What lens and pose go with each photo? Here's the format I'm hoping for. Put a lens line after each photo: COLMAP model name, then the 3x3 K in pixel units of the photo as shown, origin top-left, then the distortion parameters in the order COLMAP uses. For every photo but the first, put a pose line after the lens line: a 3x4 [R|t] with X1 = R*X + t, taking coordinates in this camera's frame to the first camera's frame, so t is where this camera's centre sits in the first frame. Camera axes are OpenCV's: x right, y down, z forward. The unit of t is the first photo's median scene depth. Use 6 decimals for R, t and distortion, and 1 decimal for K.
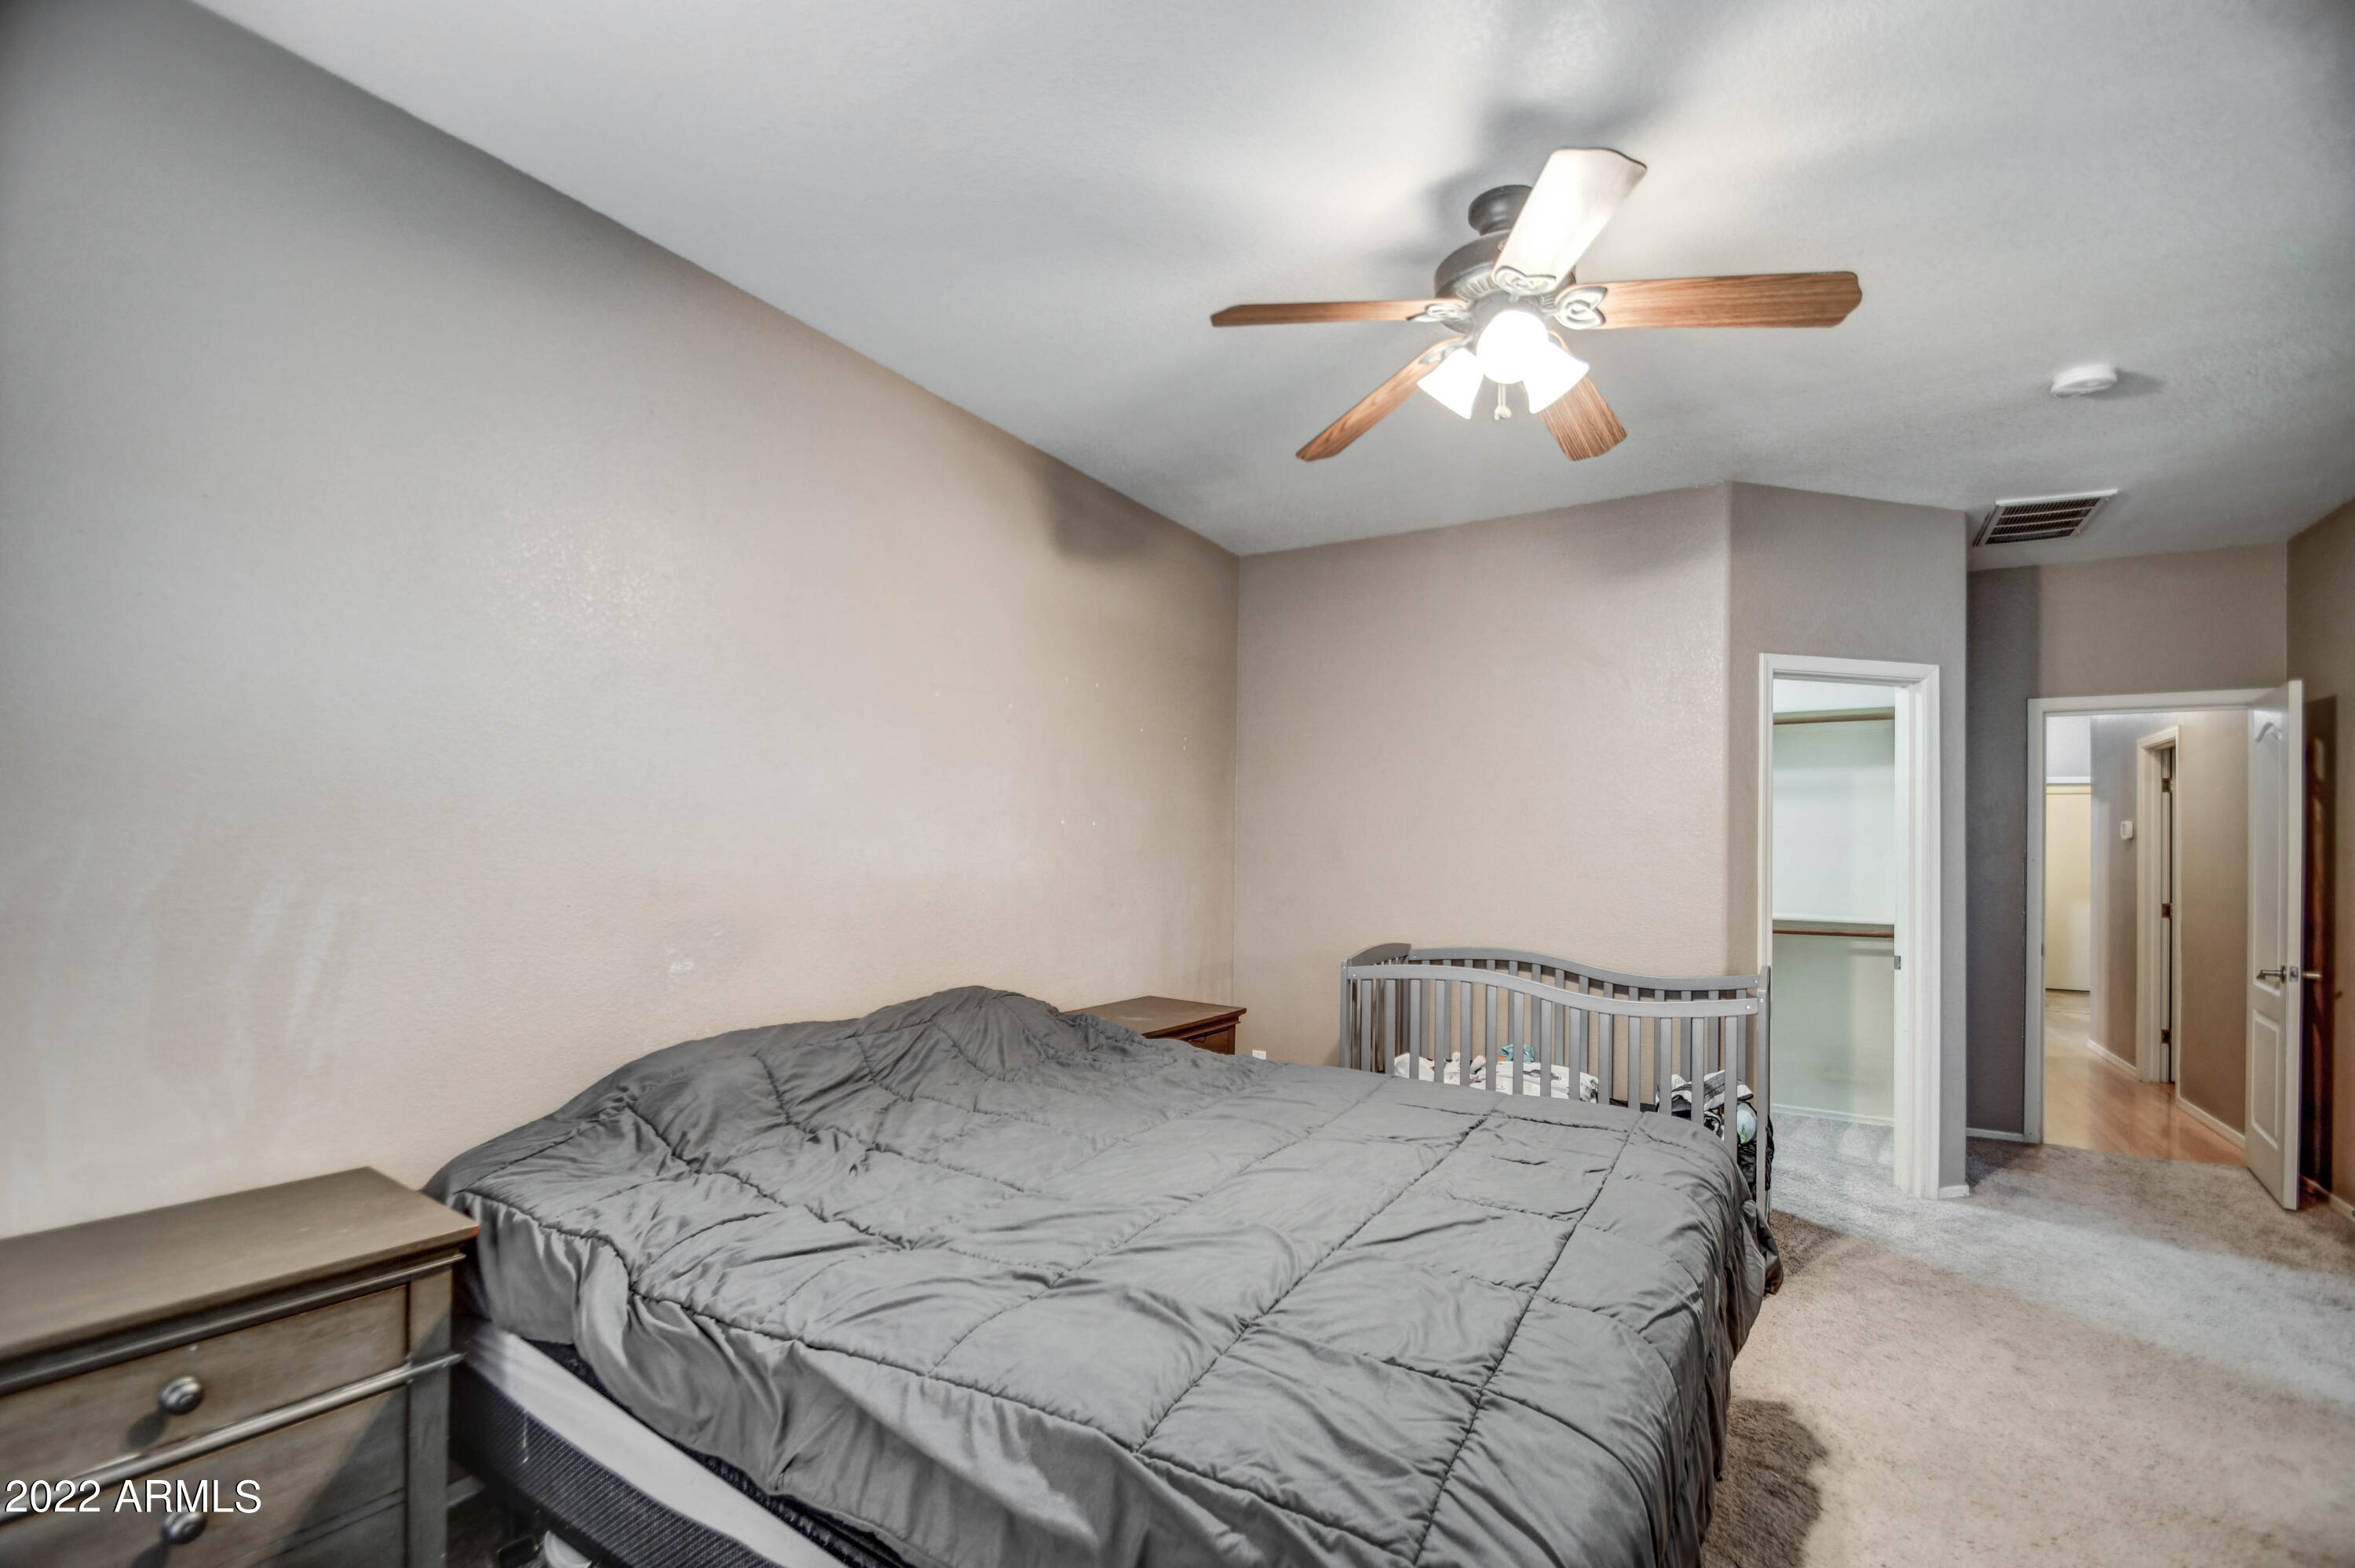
lens RADIAL K [[1060.0, 0, 1170.3], [0, 1060.0, 841.6], [0, 0, 1]] dist [0.011525, -0.013527]
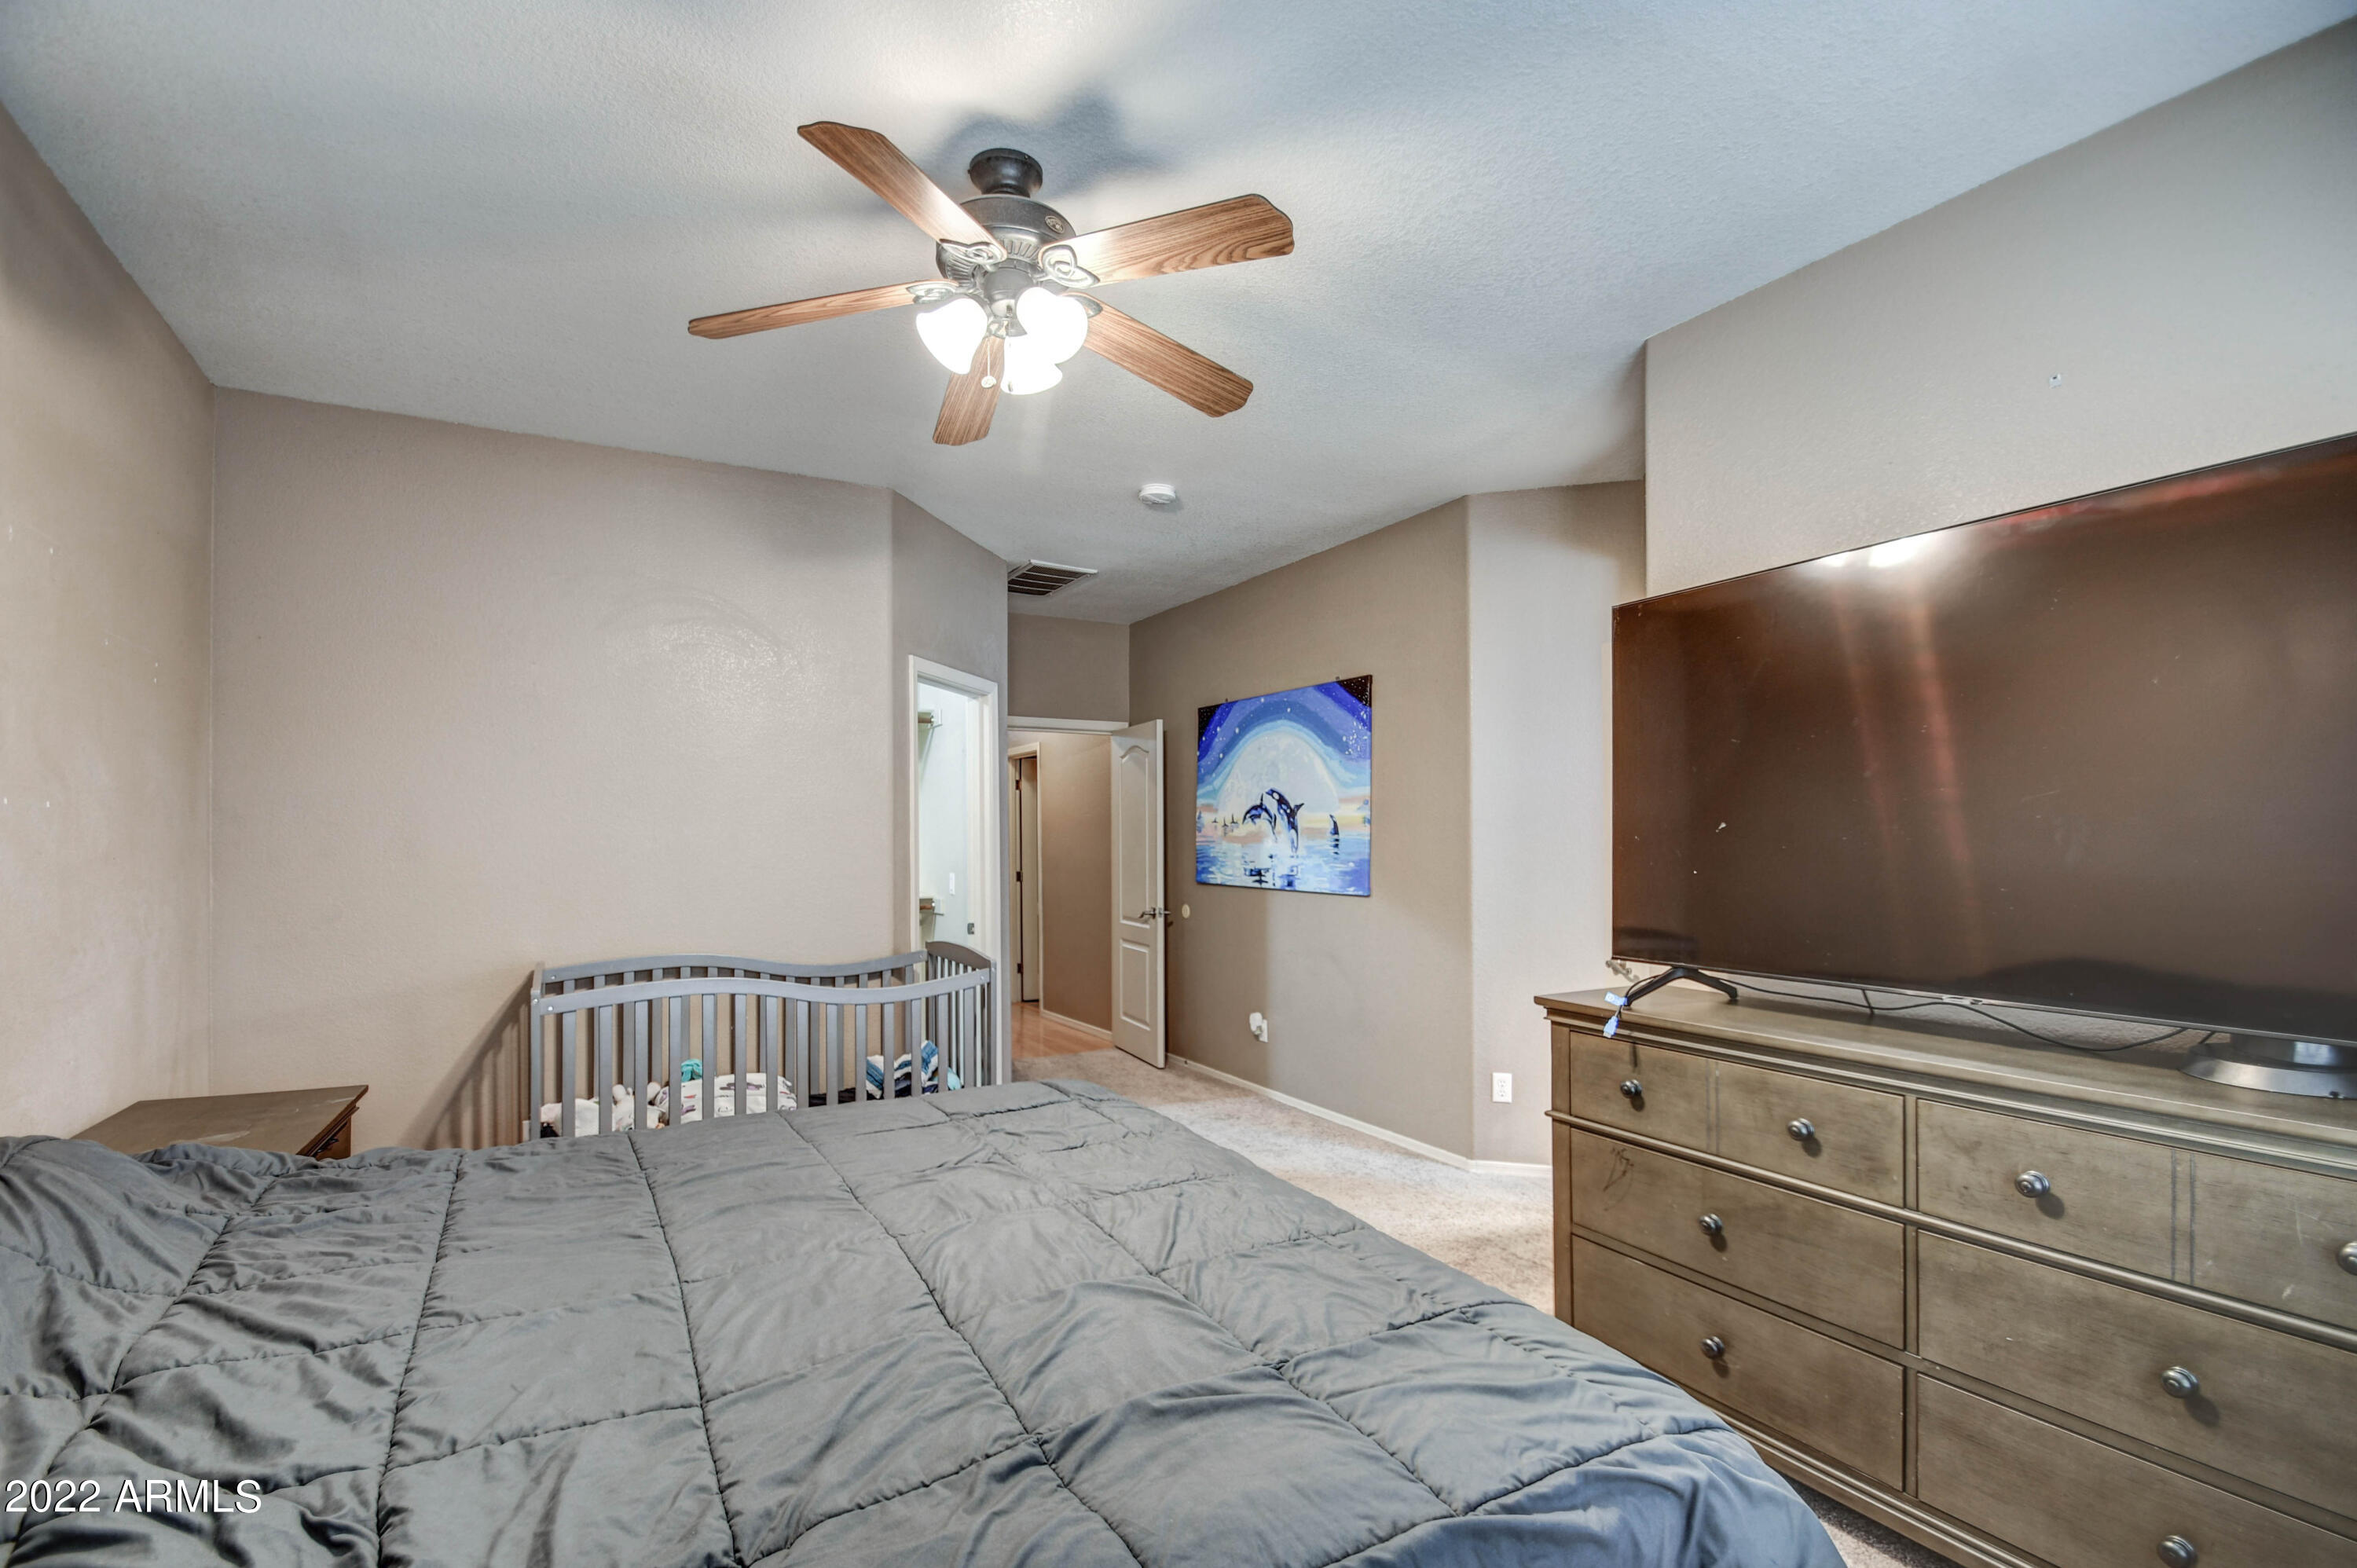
lens RADIAL K [[1075.8, 0, 1182.8], [0, 1075.8, 824.5], [0, 0, 1]] dist [0.010968, -0.007325]
pose [[0.474120, -0.003645, 0.880453, -0.298689], [0.007577, 0.999971, 0.000060, -0.001486], [-0.880428, 0.006643, 0.474134, 0.247486]]
